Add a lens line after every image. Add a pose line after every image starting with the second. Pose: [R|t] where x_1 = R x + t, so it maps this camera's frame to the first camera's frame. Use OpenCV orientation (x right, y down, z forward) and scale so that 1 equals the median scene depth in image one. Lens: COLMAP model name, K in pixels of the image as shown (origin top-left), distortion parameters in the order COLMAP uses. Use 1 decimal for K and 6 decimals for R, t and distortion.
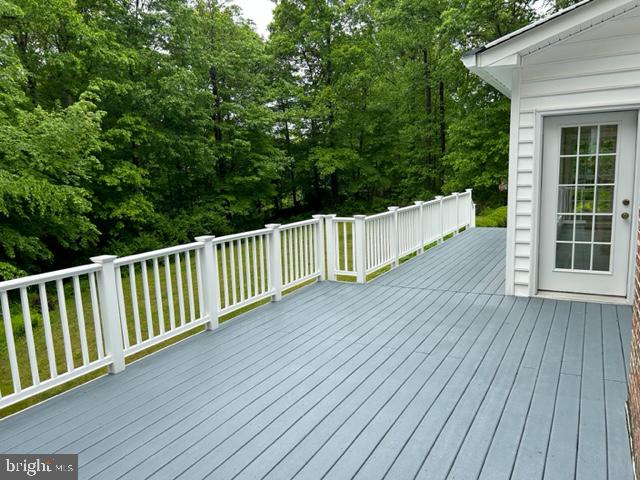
lens RADIAL K [[481.3, 0, 320.0], [0, 481.3, 240.0], [0, 0, 1]] dist [0.002967, -0.001058]
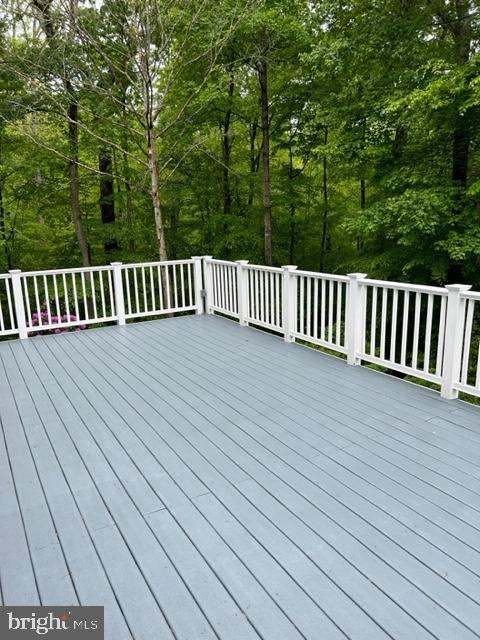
lens RADIAL K [[481.3, 0, 240.0], [0, 481.3, 320.0], [0, 0, 1]] dist [0.002967, -0.001058]
pose [[-0.510706, 0.241141, -0.825246, 0.906561], [-0.064920, 0.946305, 0.316691, -0.268598], [0.857301, 0.215311, -0.467628, 1.560171]]
